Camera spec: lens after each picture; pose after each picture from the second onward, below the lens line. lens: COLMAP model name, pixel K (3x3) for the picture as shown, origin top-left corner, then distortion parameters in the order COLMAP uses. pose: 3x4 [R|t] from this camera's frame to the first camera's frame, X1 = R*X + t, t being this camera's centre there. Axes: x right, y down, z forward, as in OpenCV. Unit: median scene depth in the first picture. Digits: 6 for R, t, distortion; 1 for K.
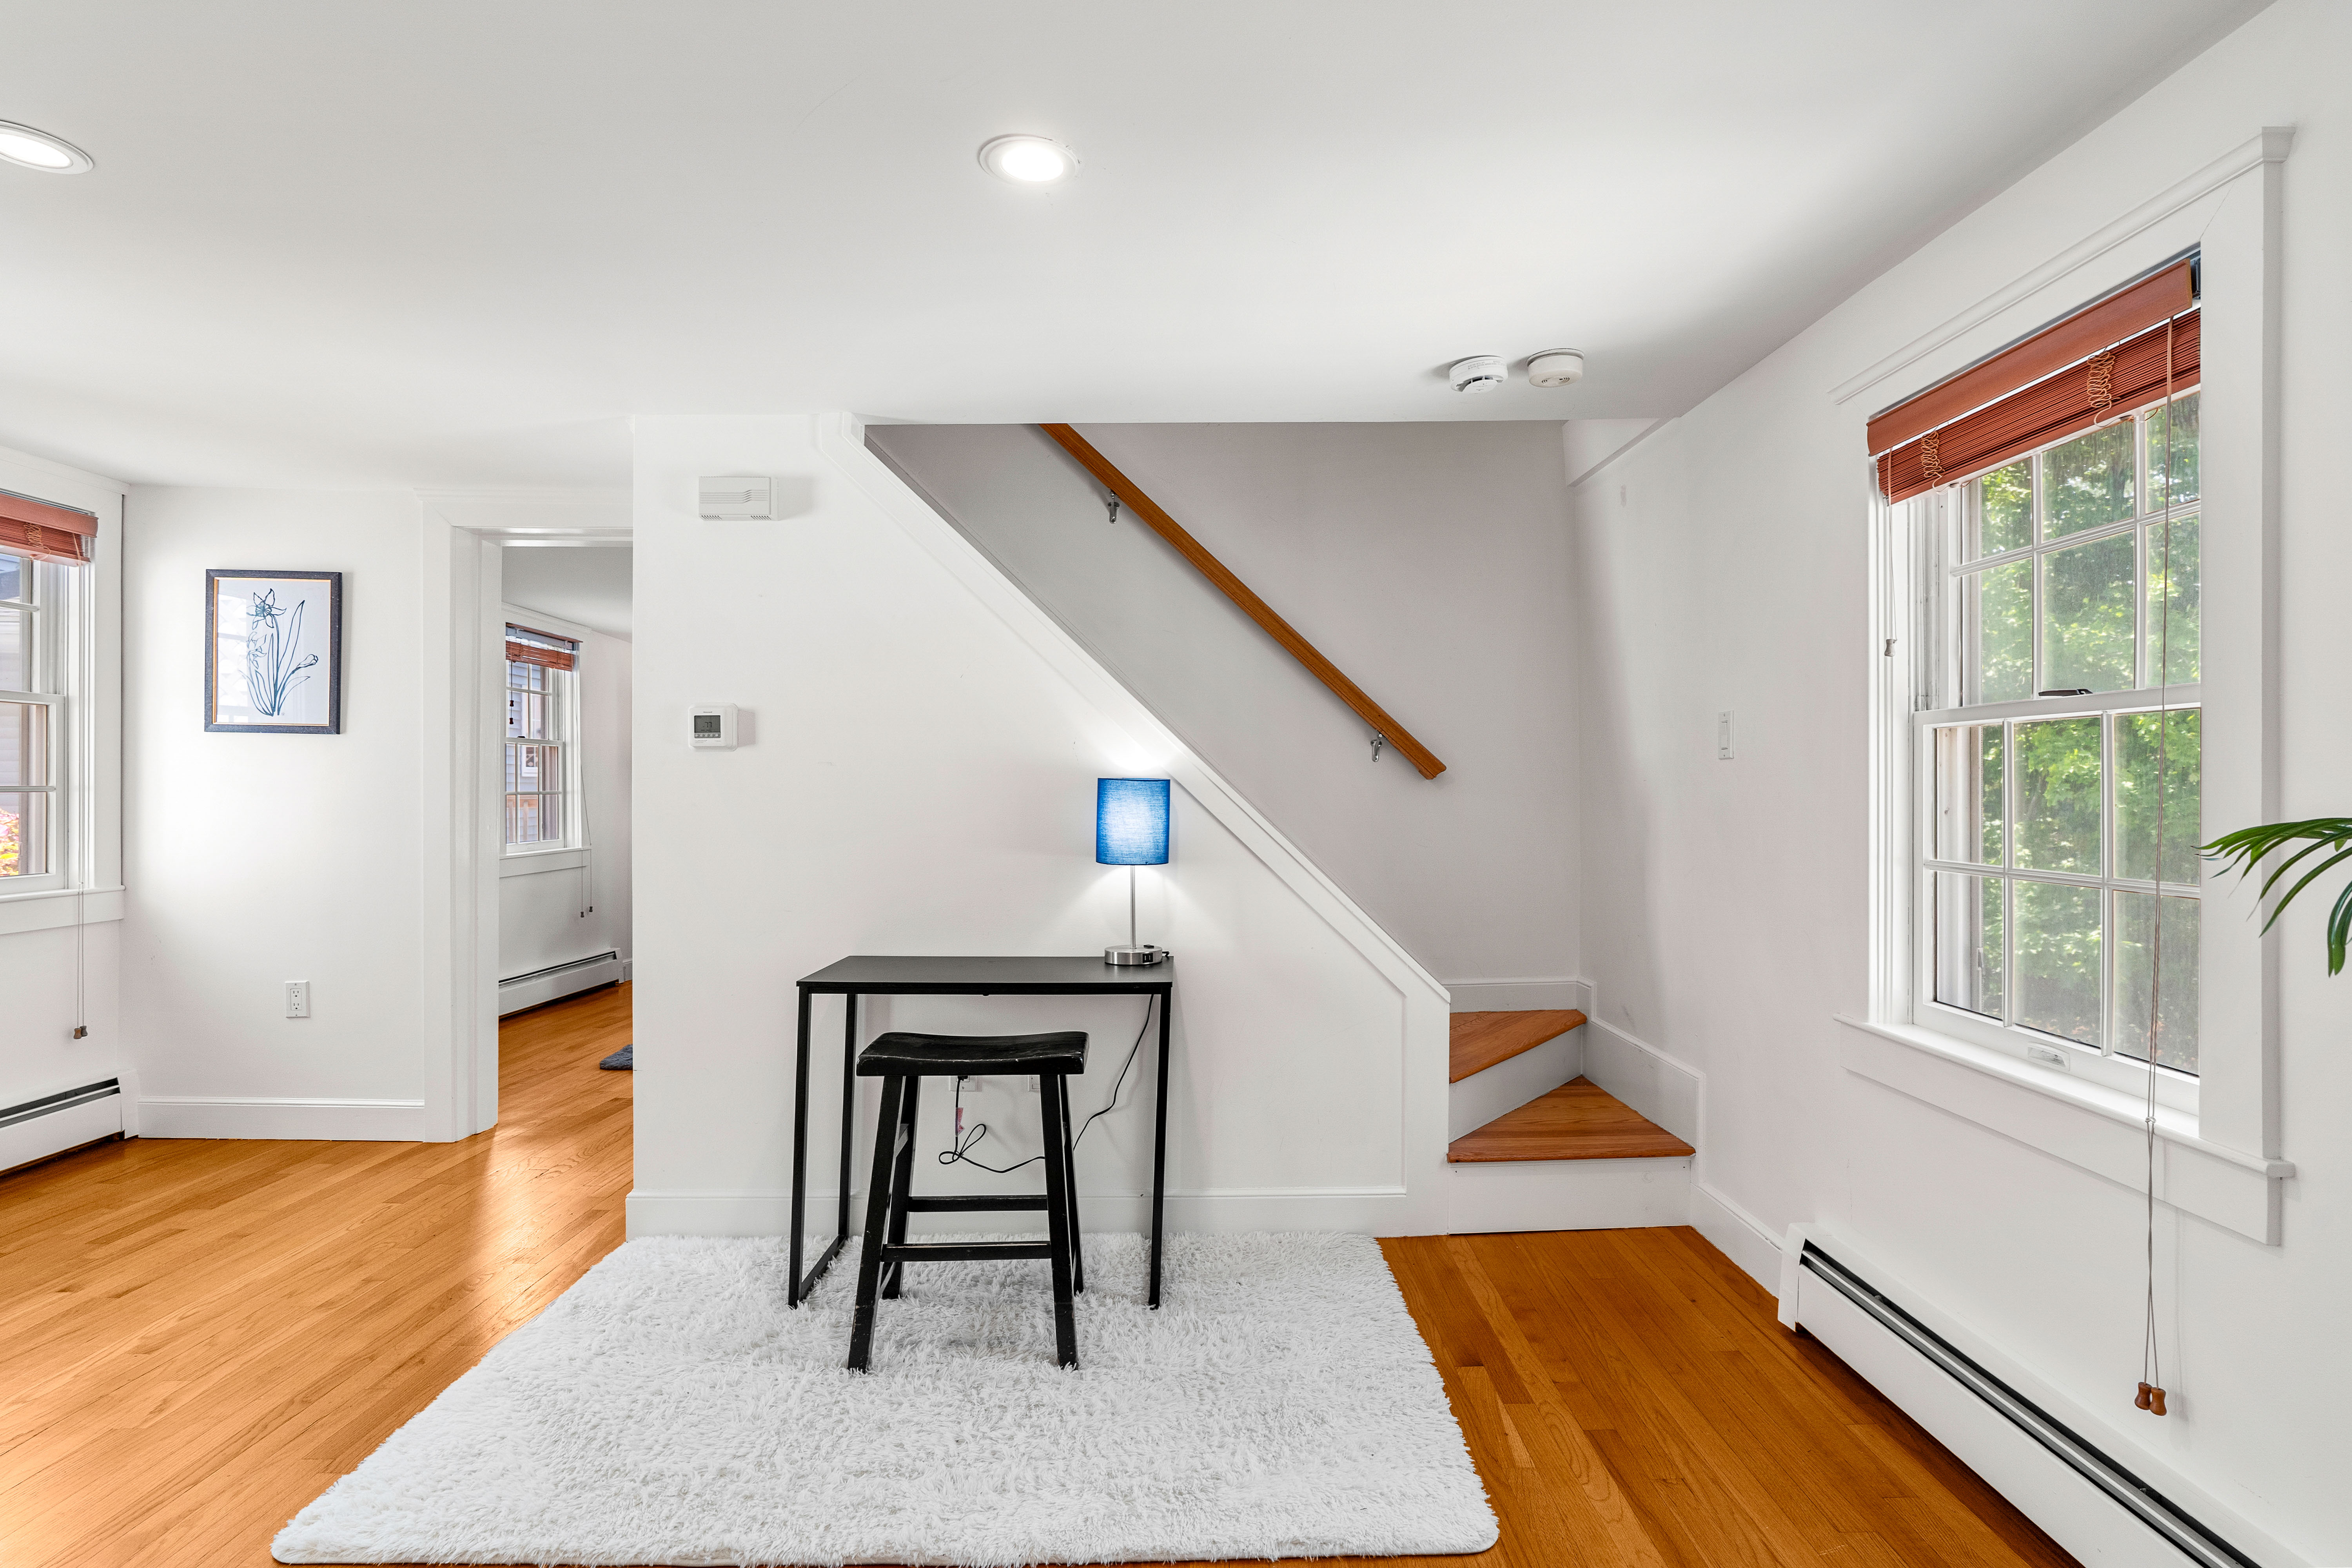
lens RADIAL K [[1153.4, 0, 1208.2], [0, 1153.4, 769.6], [0, 0, 1]] dist [0.001789, 0.000338]
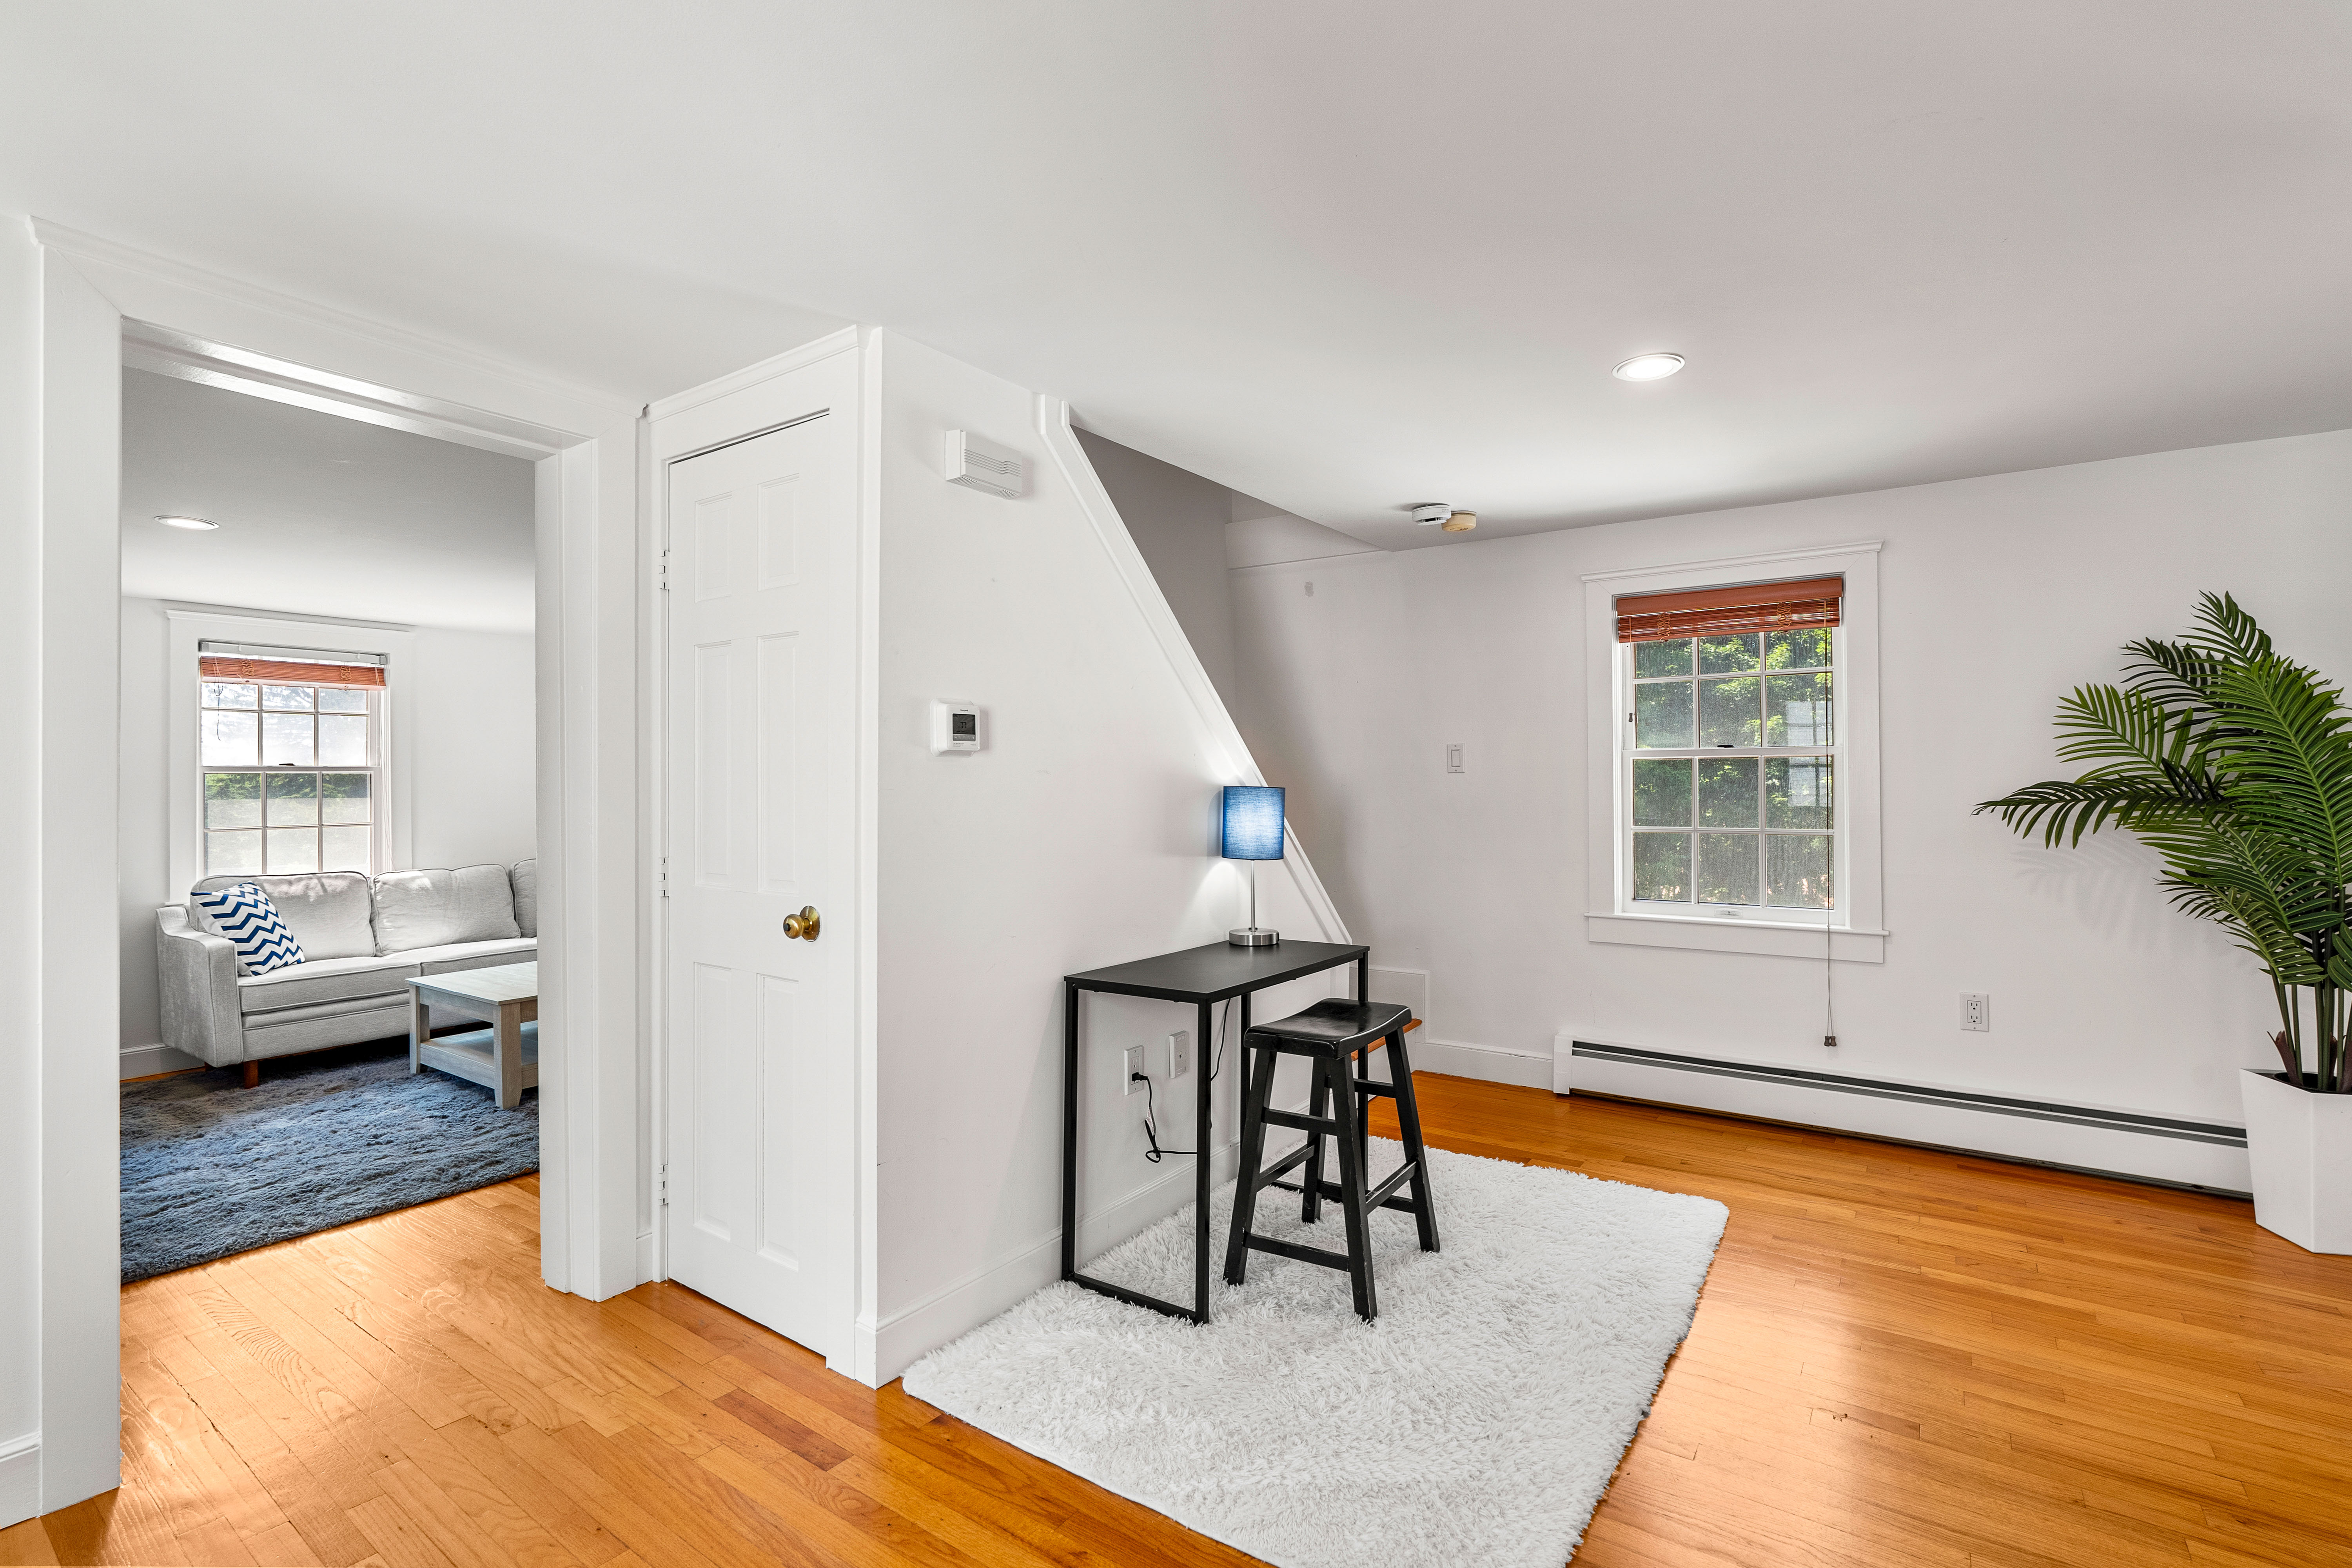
lens RADIAL K [[1071.3, 0, 1170.9], [0, 1071.3, 766.4], [0, 0, 1]] dist [-0.000148, 0.000064]
pose [[0.592200, 0.010263, 0.805725, -1.015379], [-0.007546, 0.999946, -0.007191, -0.004446], [-0.805755, -0.001821, 0.592246, 0.434169]]
